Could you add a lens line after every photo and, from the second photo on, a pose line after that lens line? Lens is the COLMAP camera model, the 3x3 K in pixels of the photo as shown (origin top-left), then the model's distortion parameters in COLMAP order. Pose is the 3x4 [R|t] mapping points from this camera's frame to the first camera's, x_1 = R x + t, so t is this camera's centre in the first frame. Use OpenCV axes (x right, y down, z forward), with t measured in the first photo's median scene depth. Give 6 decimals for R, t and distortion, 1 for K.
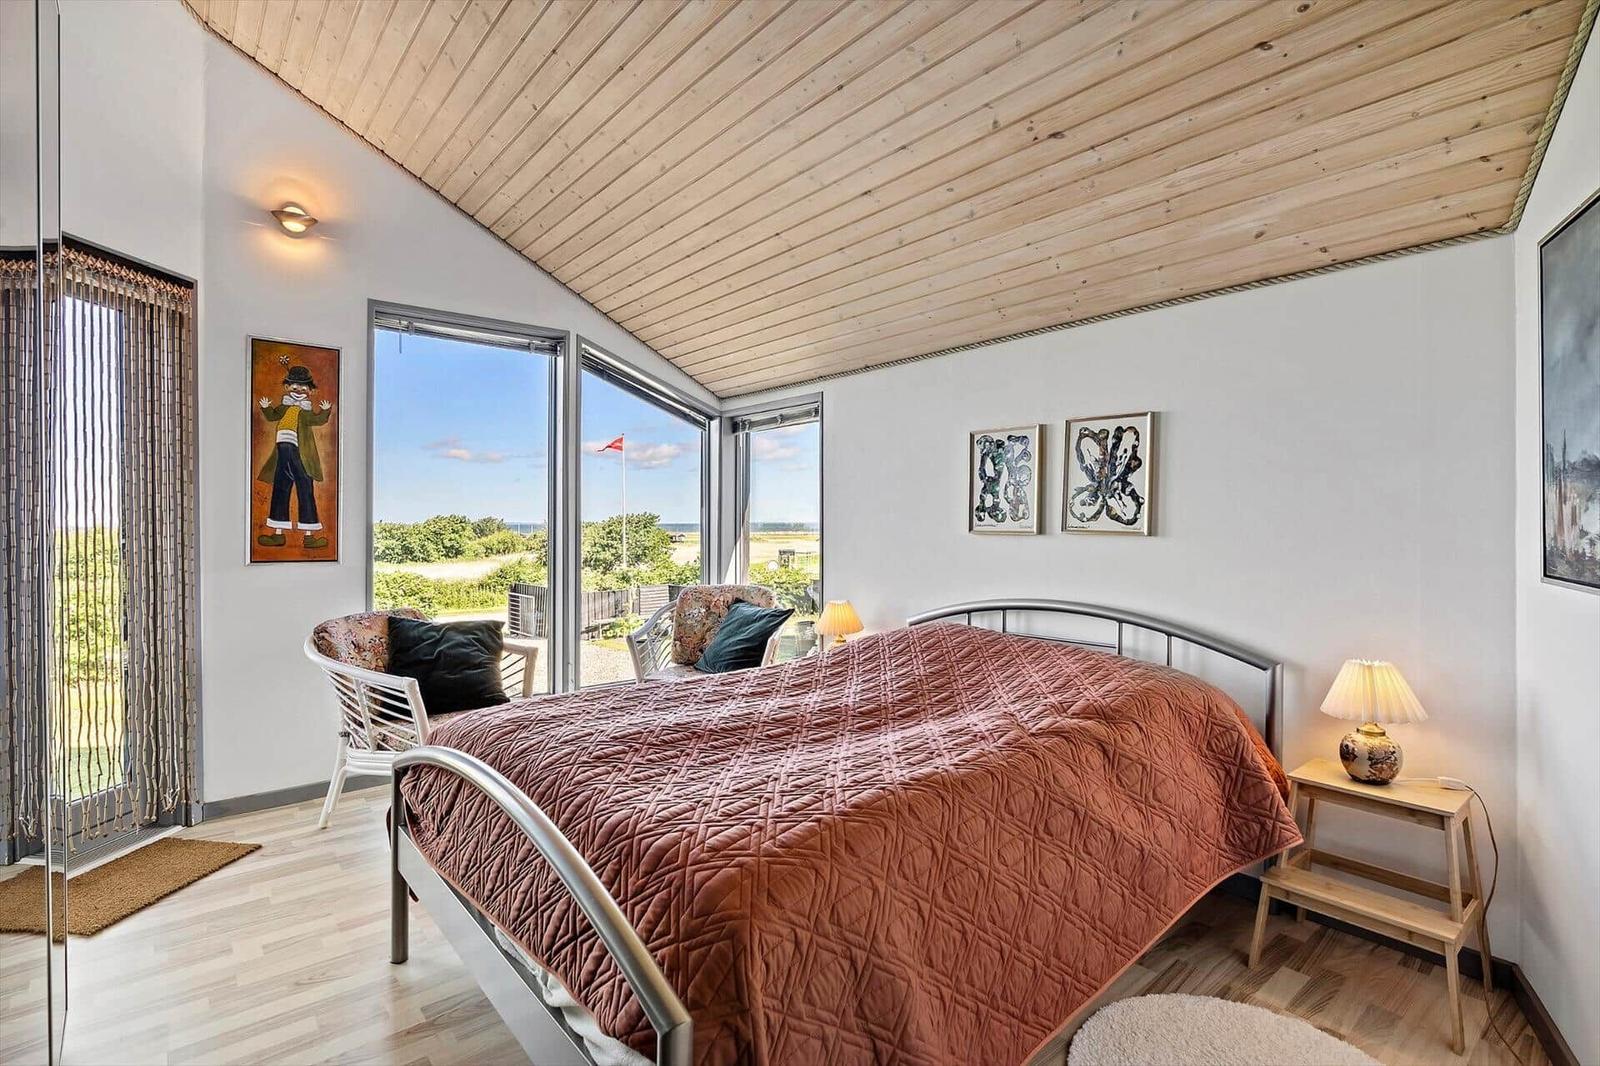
lens RADIAL K [[771.1, 0, 800.0], [0, 771.1, 533.0], [0, 0, 1]] dist [-0.025044, 0.000080]
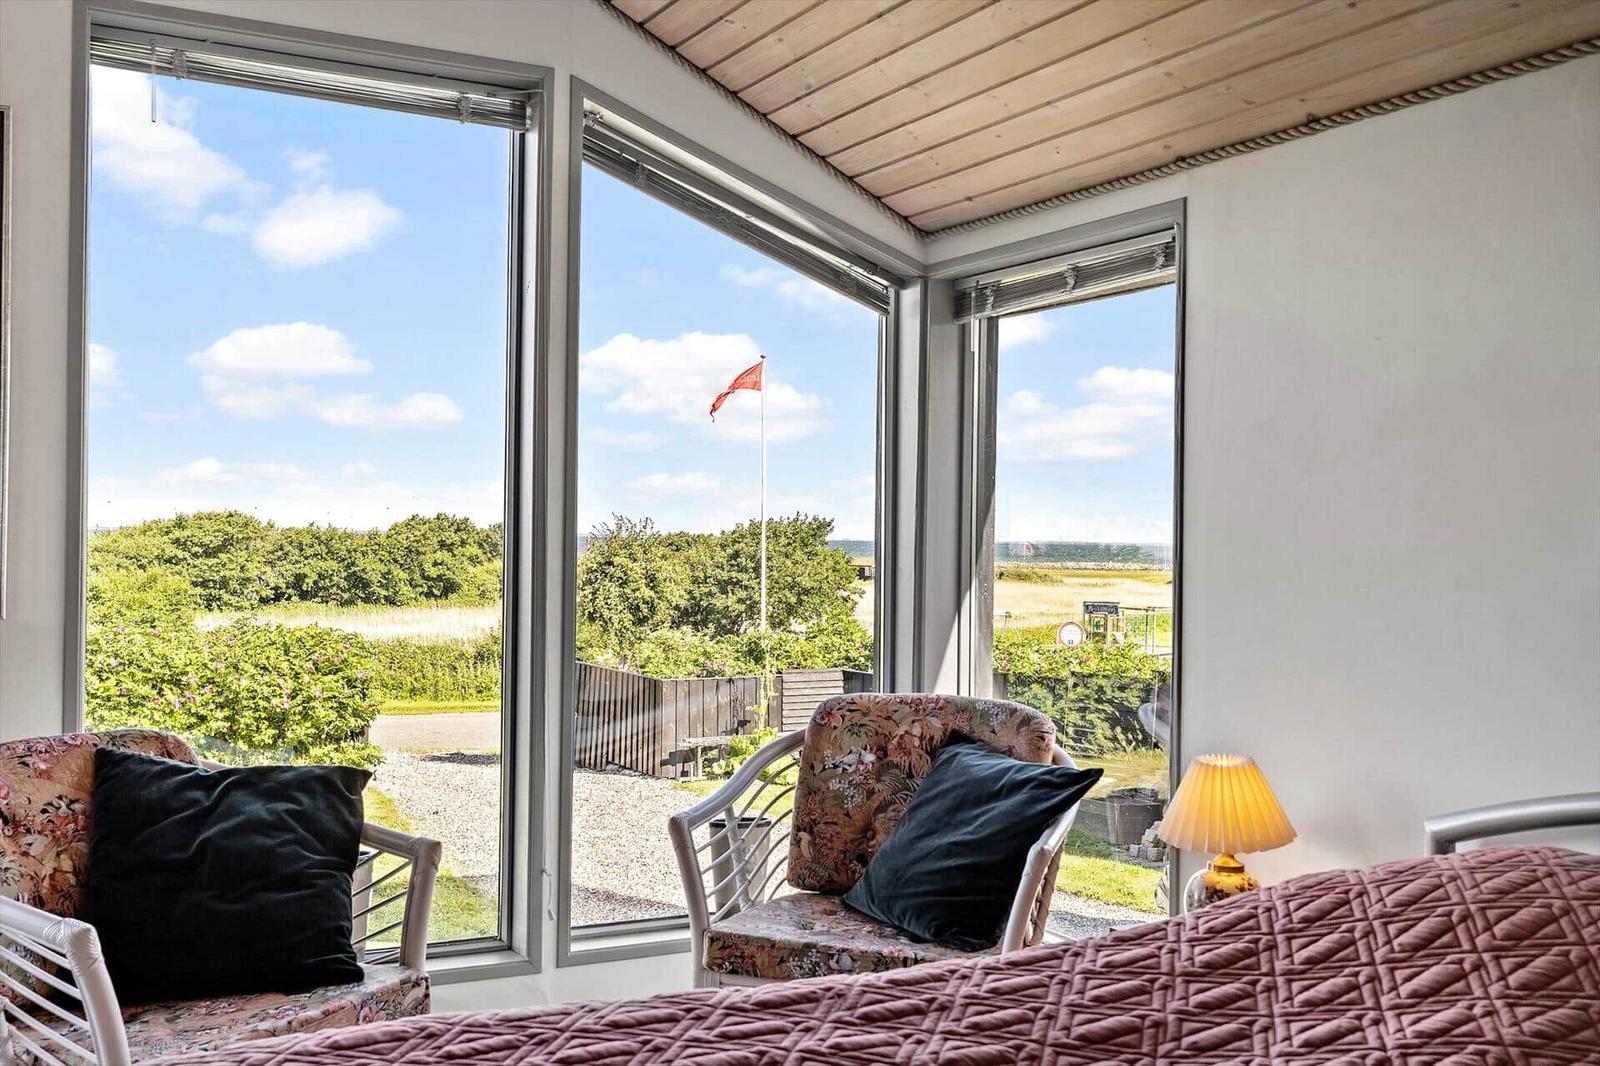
lens RADIAL K [[1433.0, 0, 793.7], [0, 1433.0, 497.2], [0, 0, 1]] dist [0.002308, -0.004138]
pose [[0.972286, 0.012553, -0.233456, 0.008731], [-0.022825, 0.998884, -0.041353, -0.003244], [0.232677, 0.045536, 0.971488, 0.291727]]
